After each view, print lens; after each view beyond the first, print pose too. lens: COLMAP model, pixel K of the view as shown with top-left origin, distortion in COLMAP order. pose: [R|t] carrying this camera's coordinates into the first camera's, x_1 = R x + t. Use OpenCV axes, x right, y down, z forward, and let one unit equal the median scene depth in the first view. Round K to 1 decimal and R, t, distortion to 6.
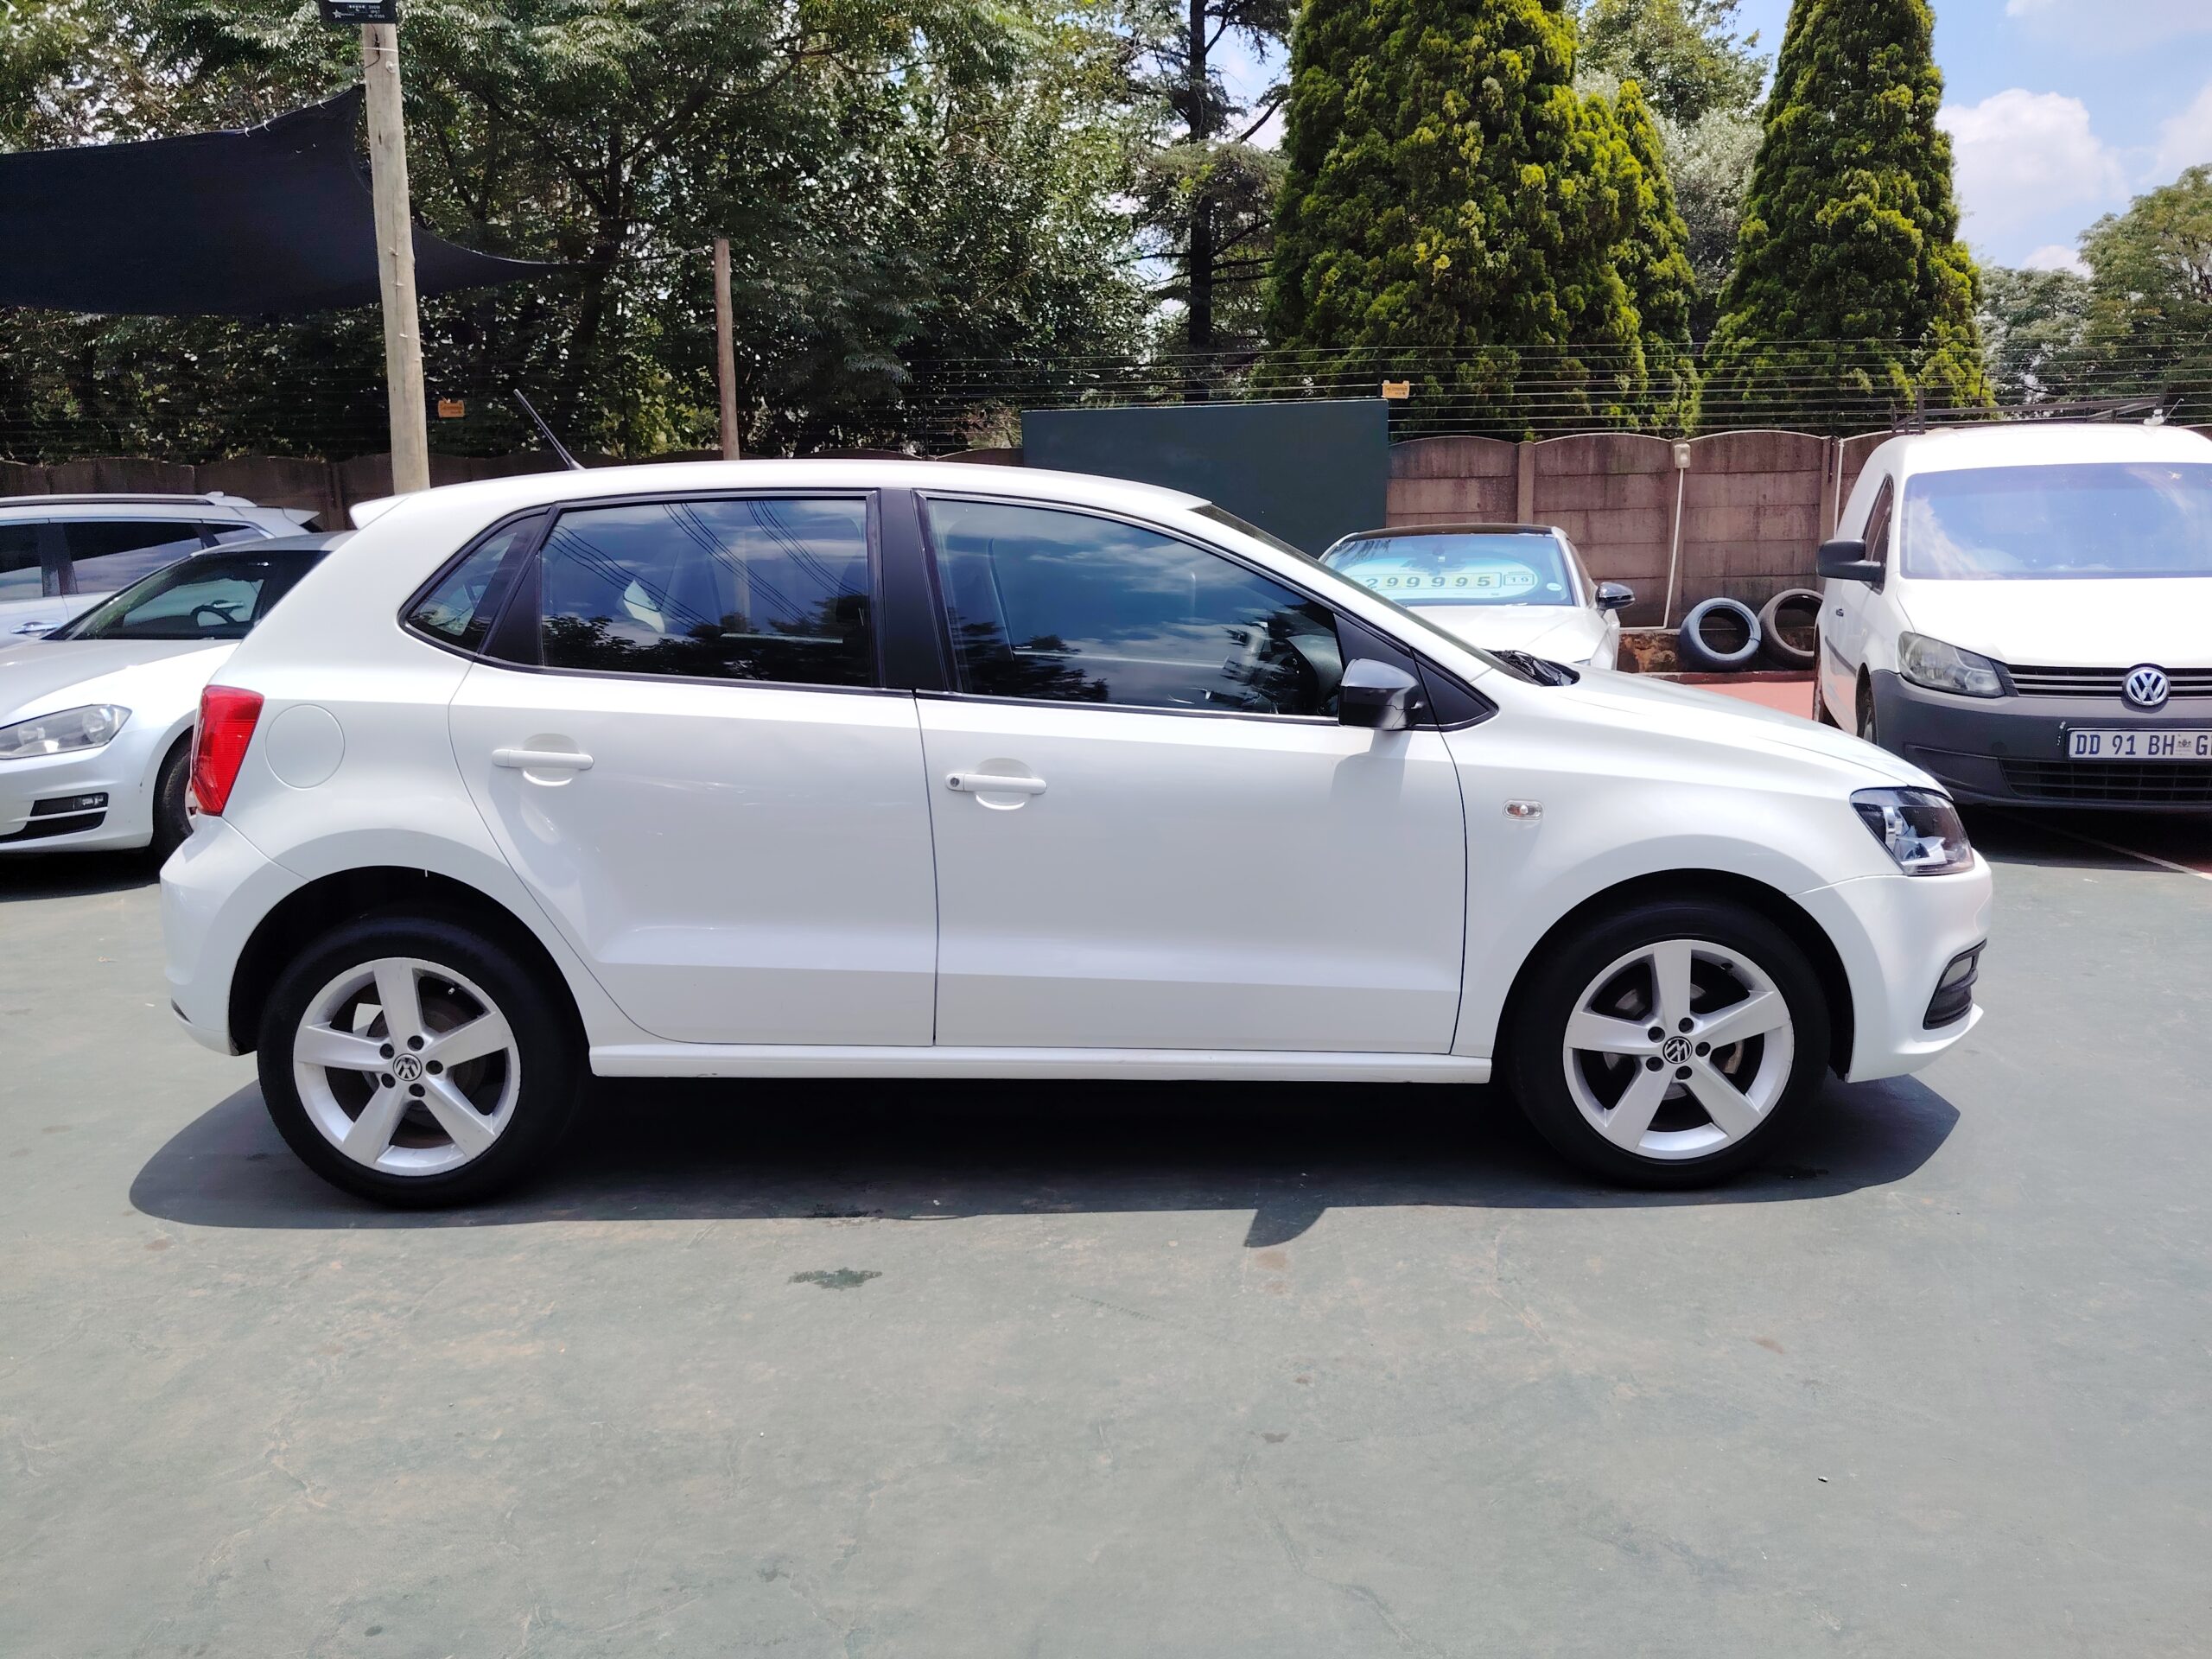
lens RADIAL K [[1554.6, 0, 1128.5], [0, 1554.6, 888.2], [0, 0, 1]] dist [0.036780, -0.074492]
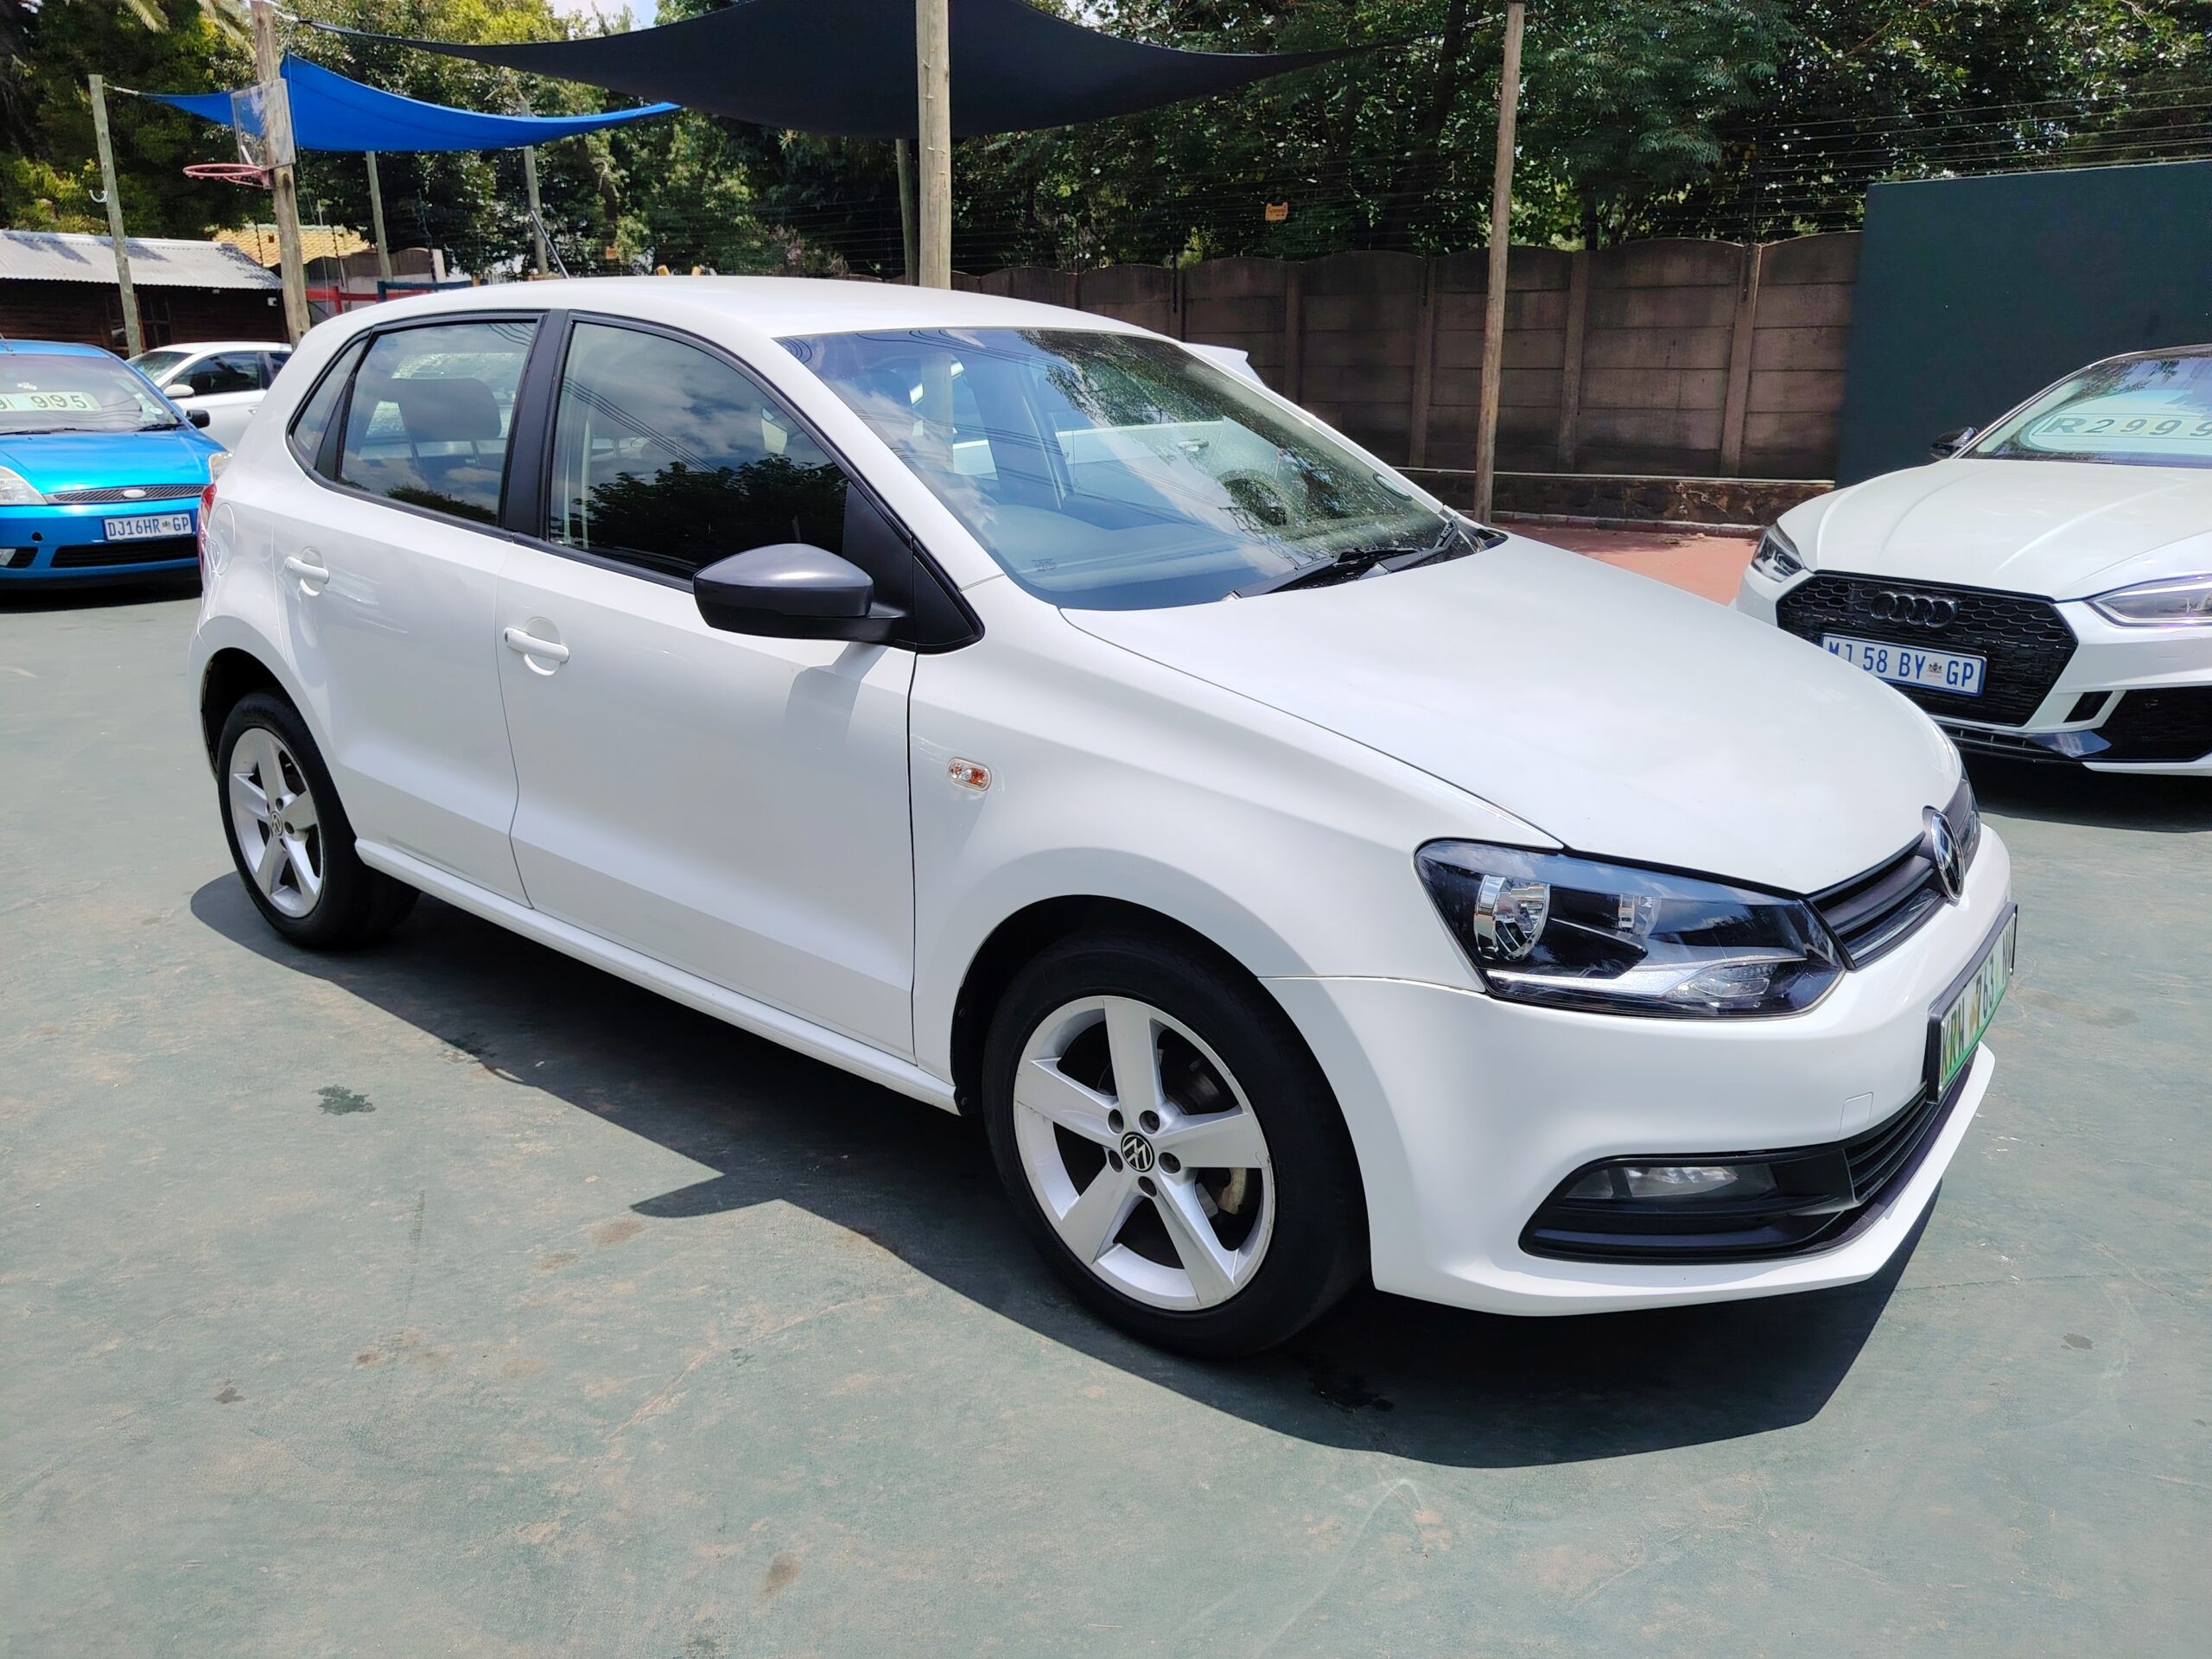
lens RADIAL K [[1584.6, 0, 1106.0], [0, 1584.6, 829.5], [0, 0, 1]] dist [0.041685, -0.067279]
pose [[0.782606, 0.197756, -0.590272, 0.195071], [-0.150582, 0.980180, 0.128737, -0.033943], [0.604031, -0.011866, 0.796873, 0.113745]]
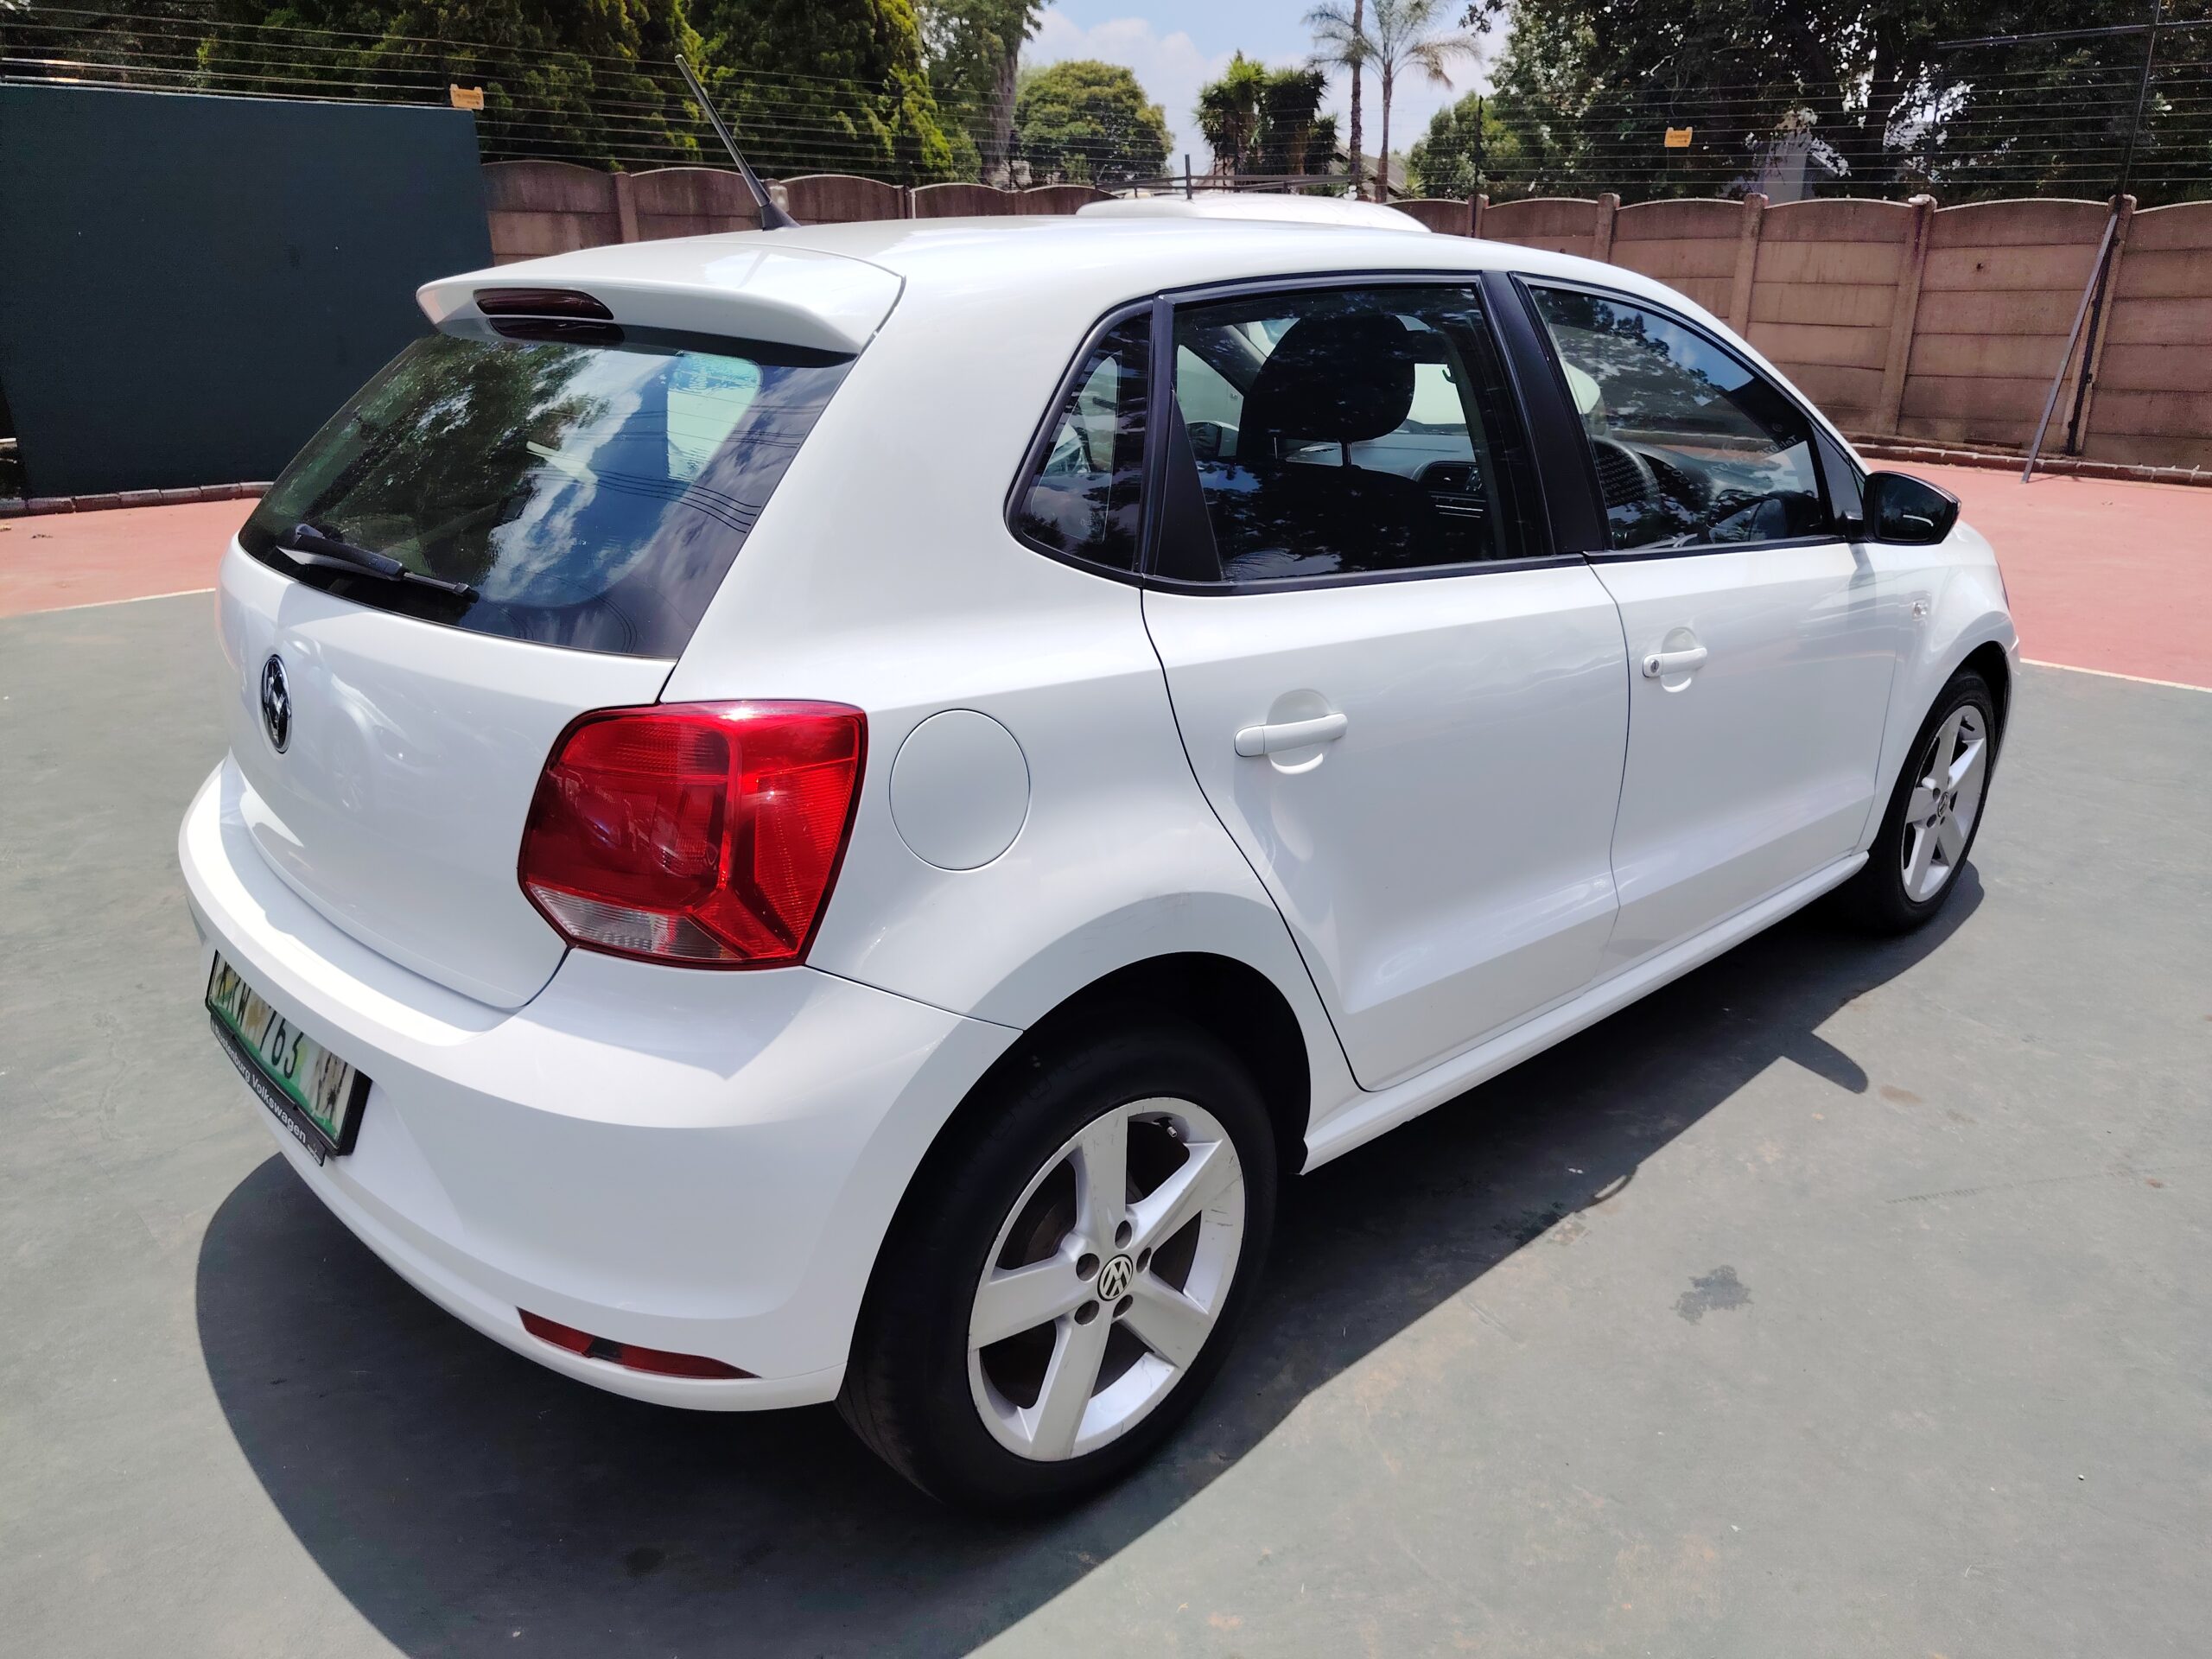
lens RADIAL K [[1584.6, 0, 1106.0], [0, 1584.6, 829.5], [0, 0, 1]] dist [0.041685, -0.067279]
pose [[0.715929, -0.216437, 0.663777, -0.223320], [0.137004, 0.975802, 0.170411, -0.041920], [-0.684599, -0.031063, 0.728258, 0.151495]]
